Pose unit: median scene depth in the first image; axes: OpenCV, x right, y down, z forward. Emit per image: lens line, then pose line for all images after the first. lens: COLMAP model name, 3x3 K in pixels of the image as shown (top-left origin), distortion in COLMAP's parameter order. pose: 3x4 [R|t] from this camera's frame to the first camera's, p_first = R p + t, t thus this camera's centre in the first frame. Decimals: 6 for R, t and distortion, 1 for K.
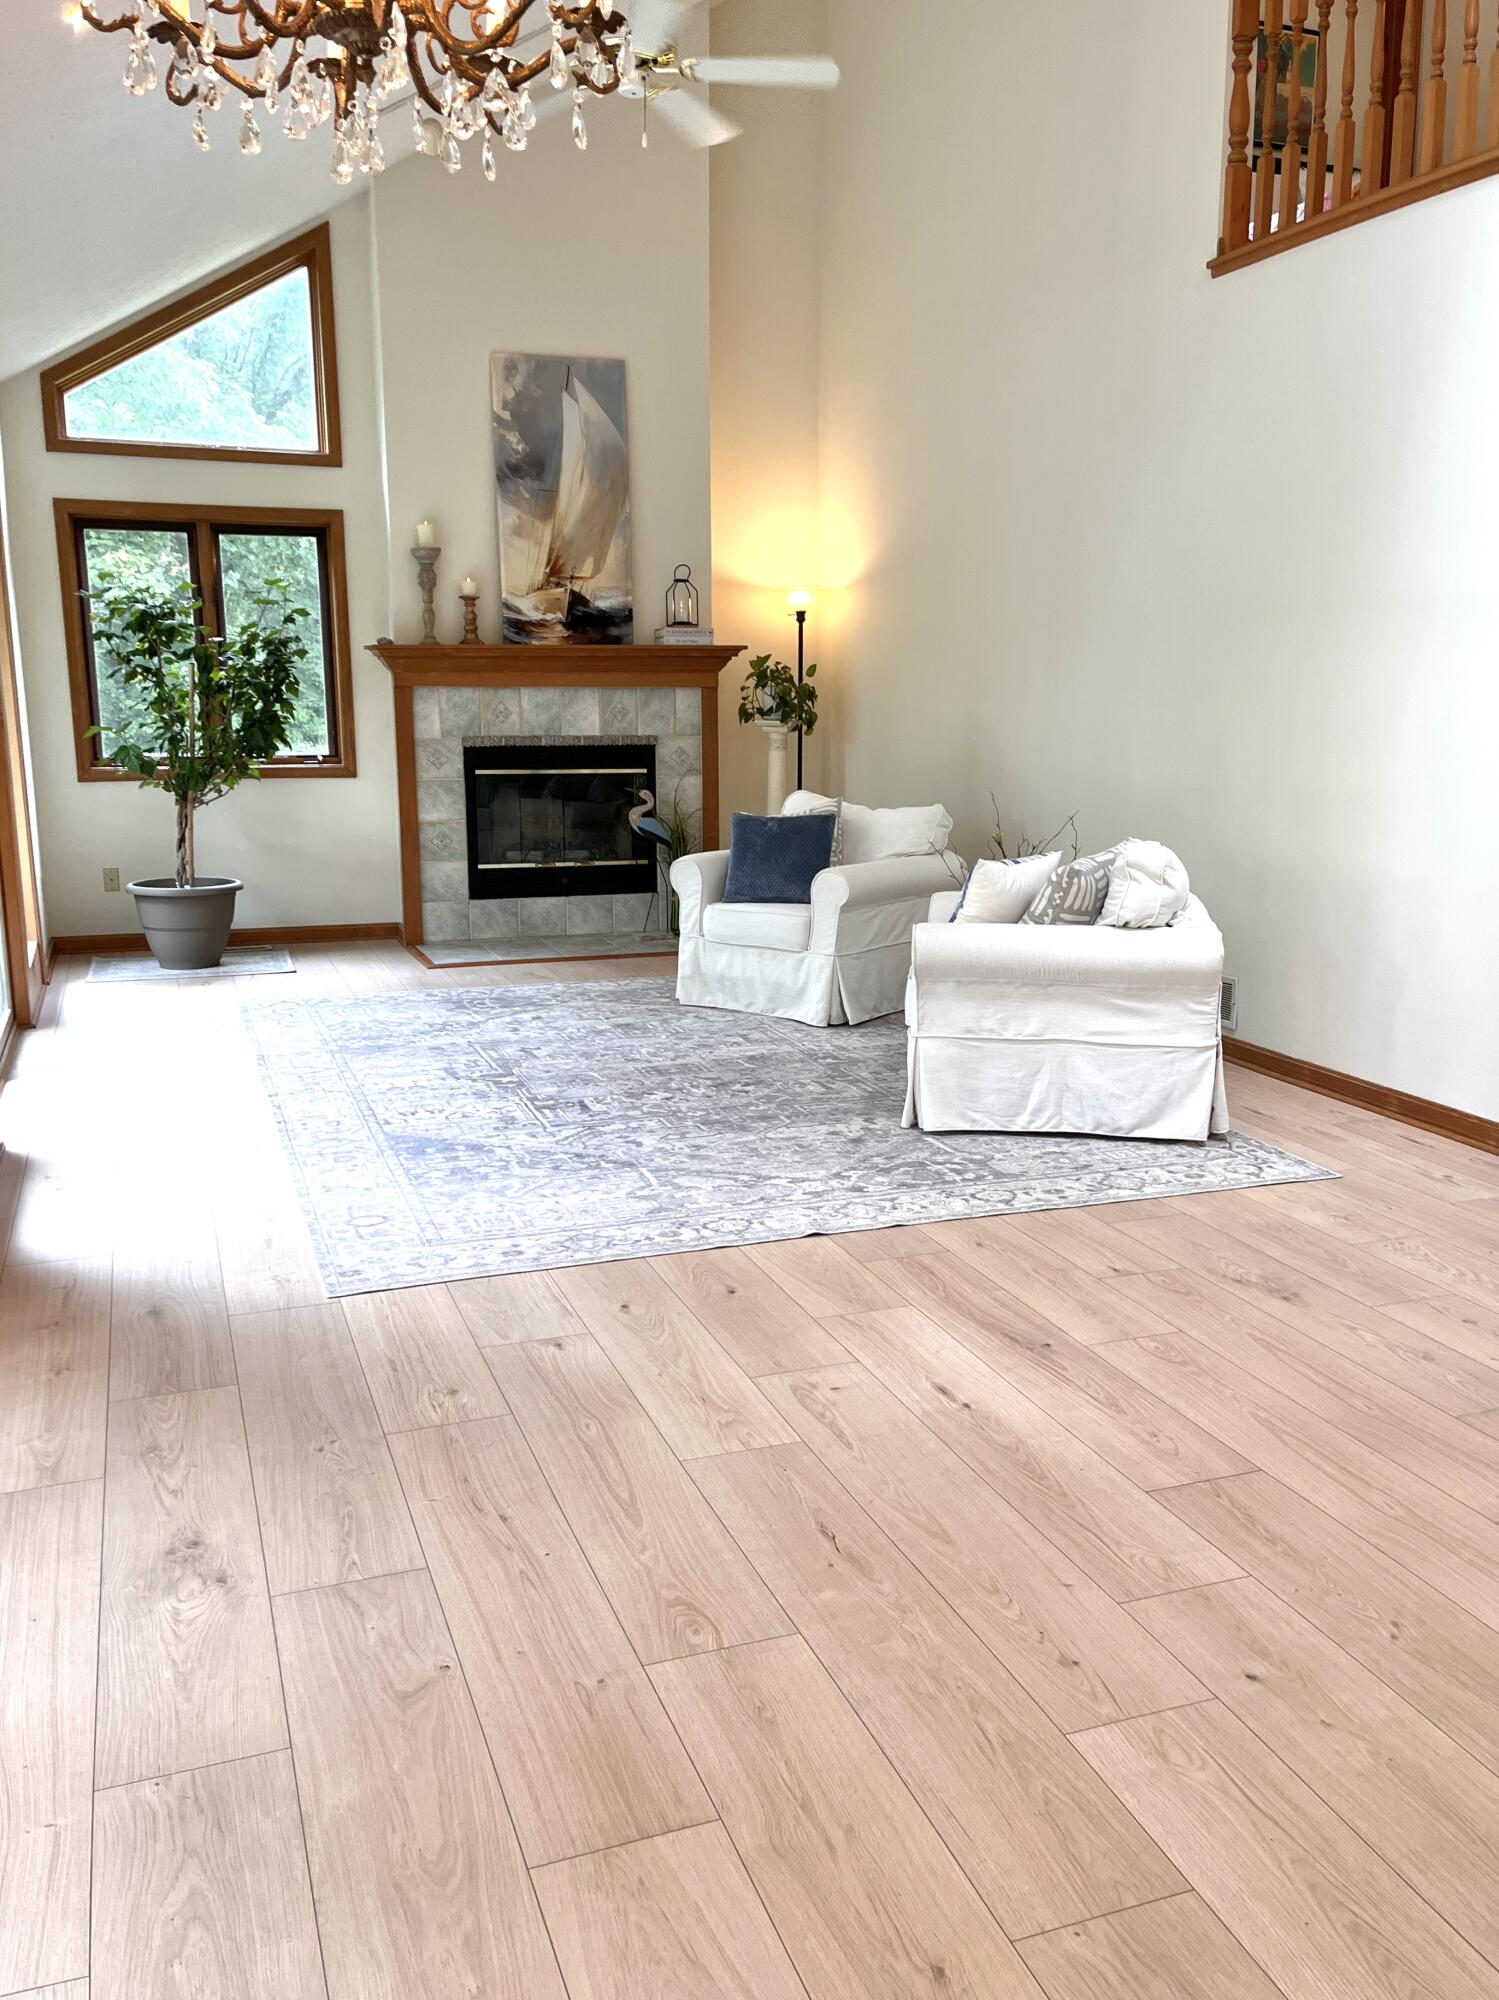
lens RADIAL K [[1645.2, 0, 759.6], [0, 1645.2, 1012.6], [0, 0, 1]] dist [0.056638, -0.071299]
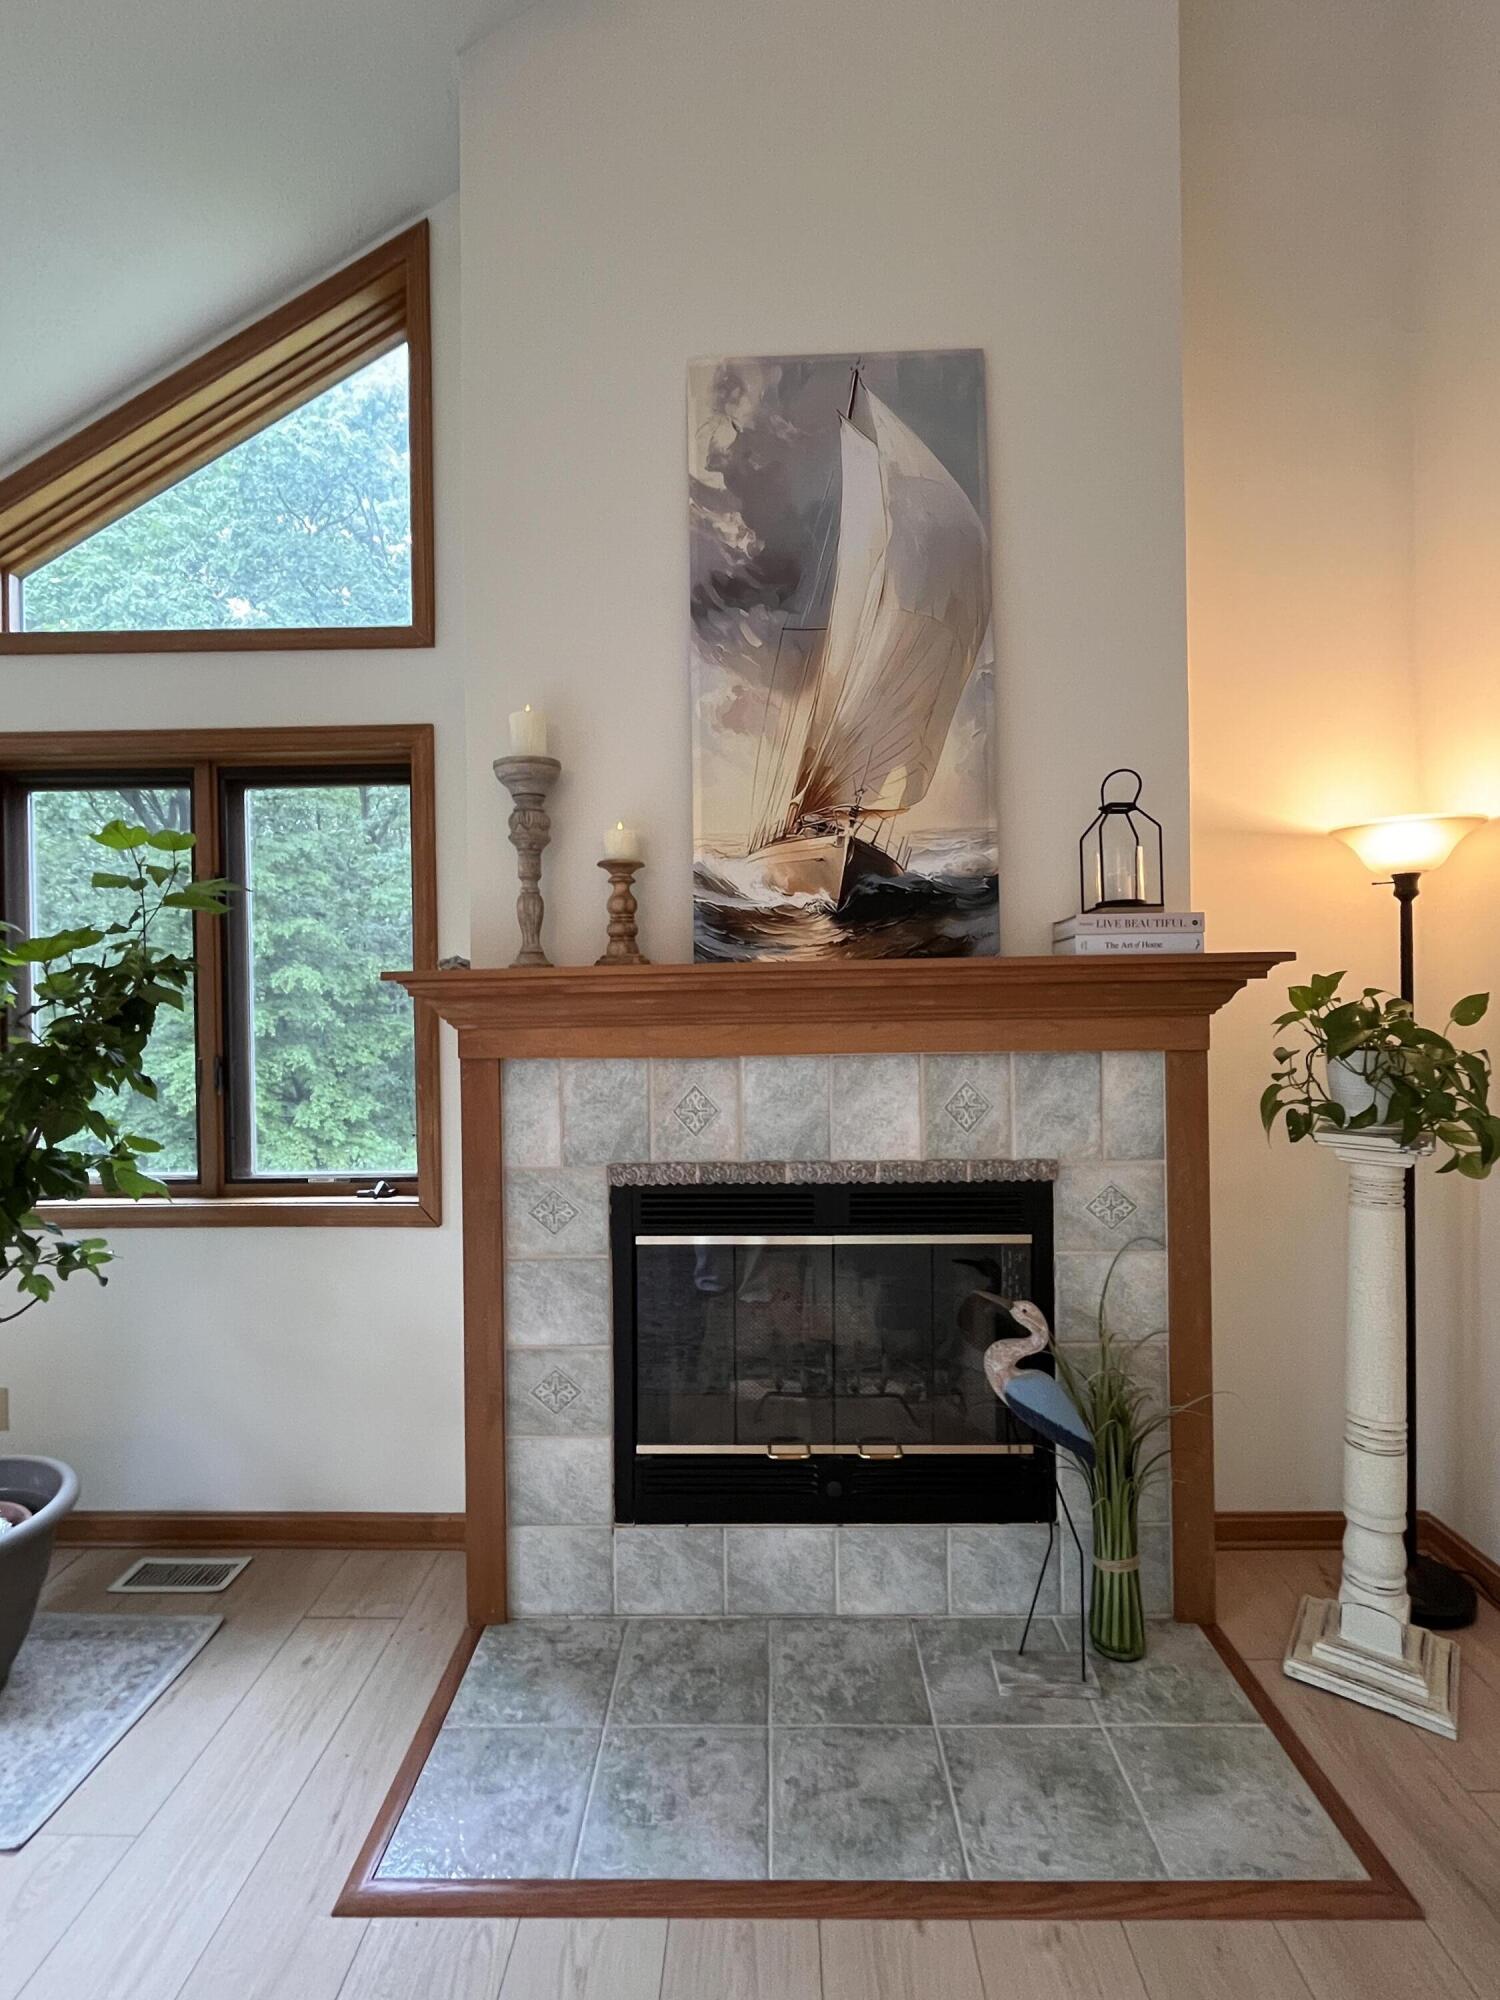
lens RADIAL K [[943.6, 0, 753.8], [0, 943.6, 996.1], [0, 0, 1]] dist [-0.002980, -0.000662]
pose [[0.930485, -0.009967, -0.366194, -0.071469], [-0.057890, 0.983069, -0.173851, -0.257480], [0.361727, 0.182965, 0.914154, 1.165830]]
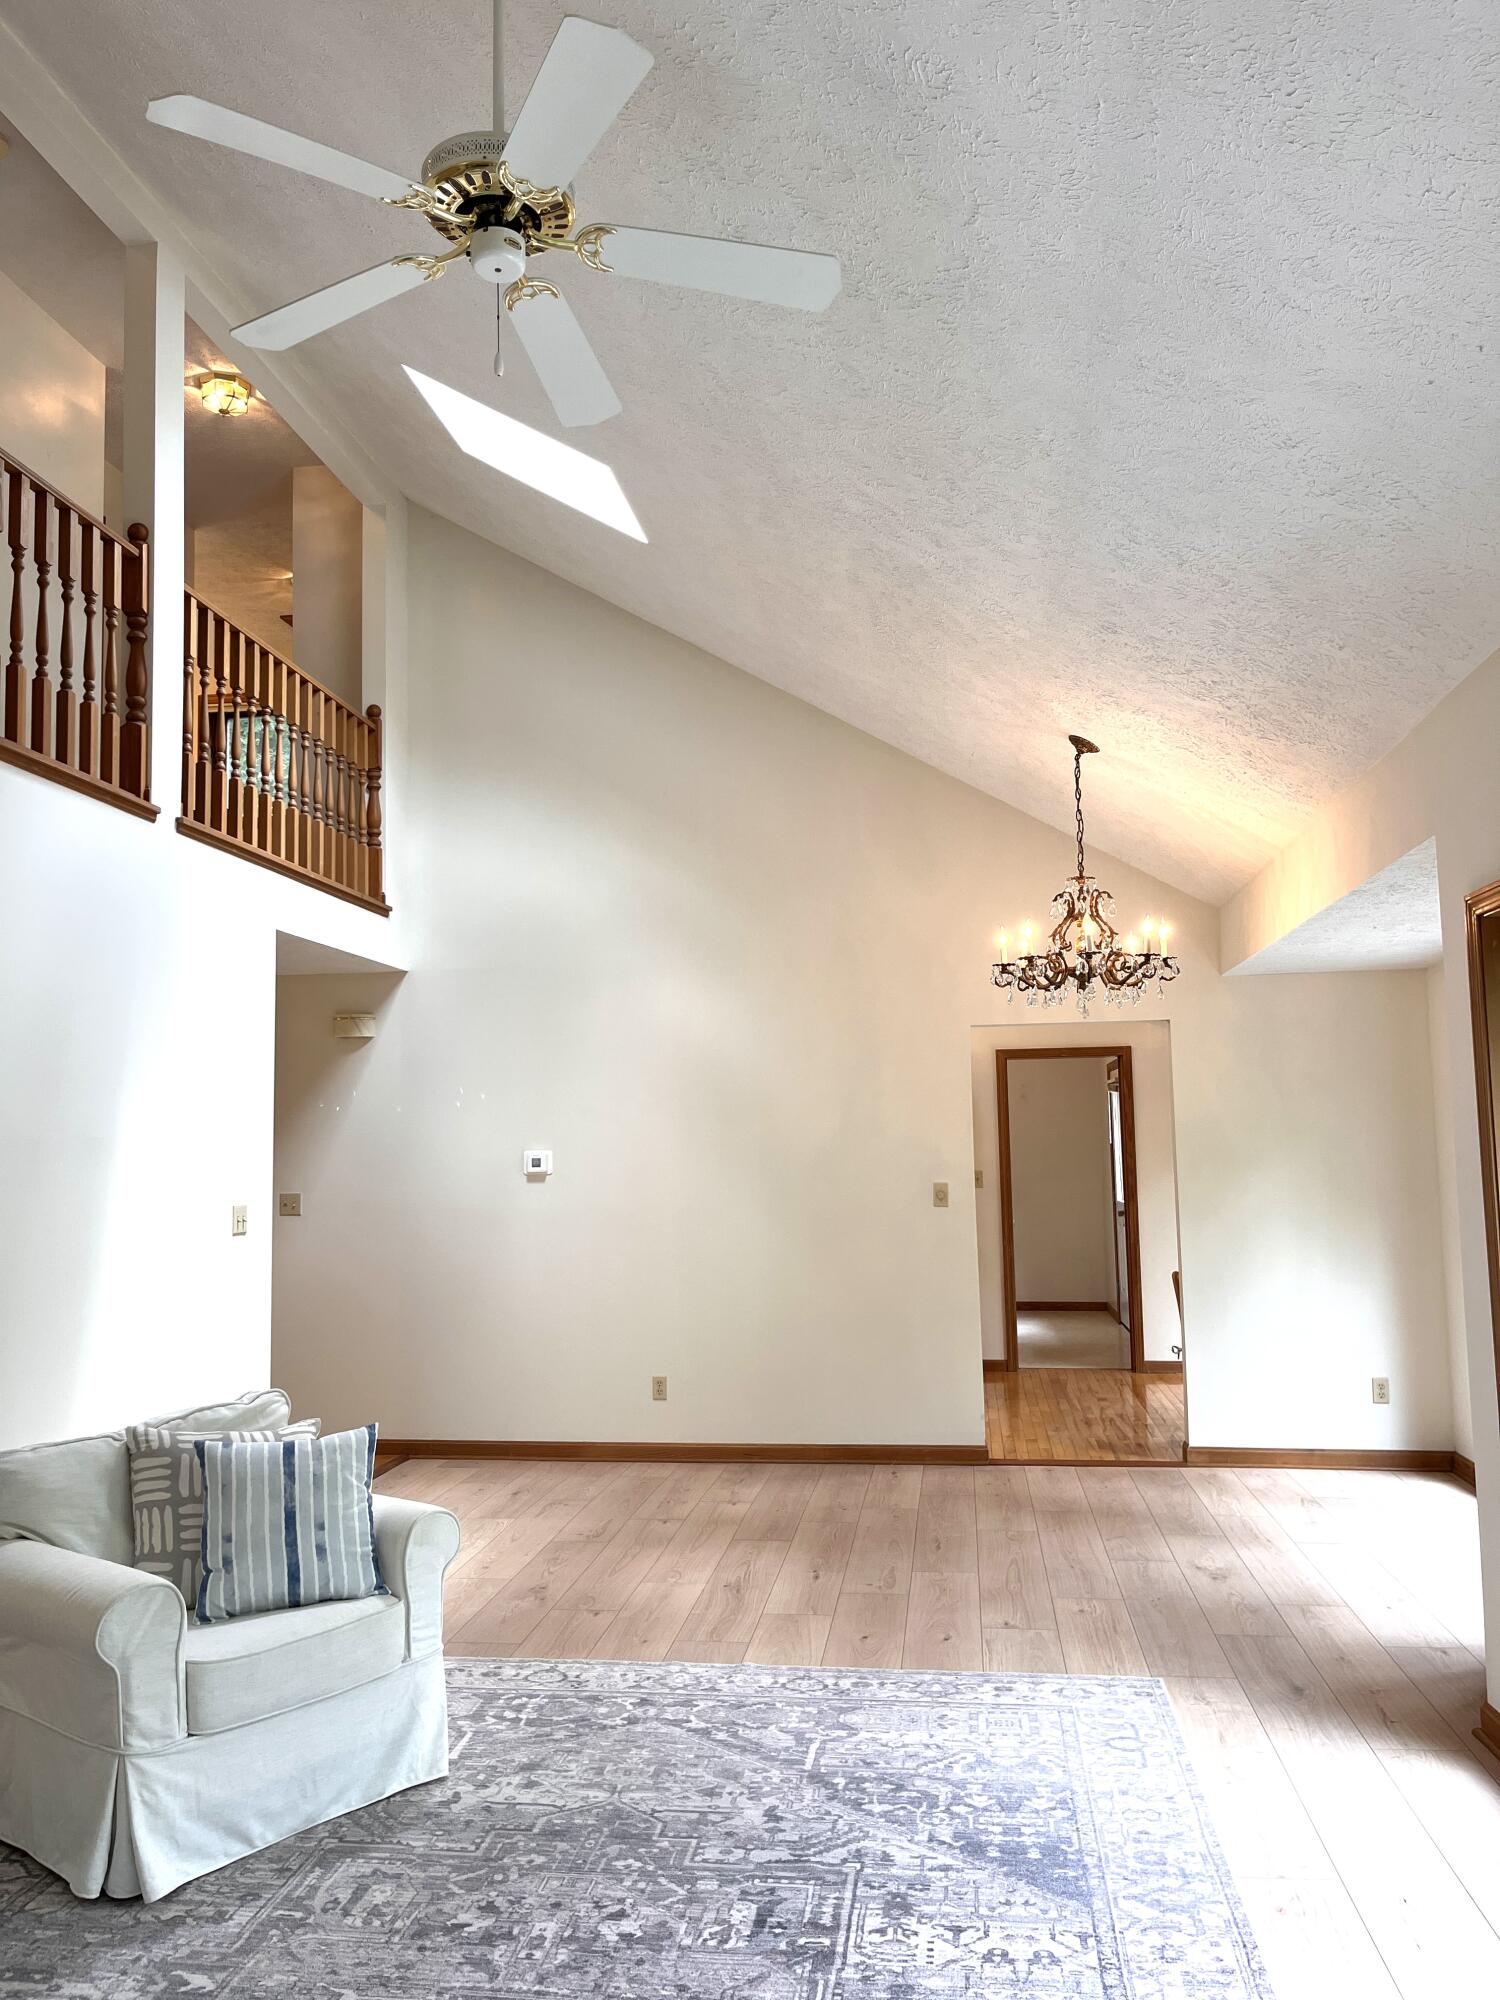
lens RADIAL K [[1500.7, 0, 741.3], [0, 1500.7, 993.2], [0, 0, 1]] dist [0.061561, -0.062733]
pose [[-0.878697, 0.063644, 0.473118, -0.371471], [0.110960, 0.991159, 0.072750, -0.310371], [-0.464304, 0.116423, -0.877990, 1.393499]]
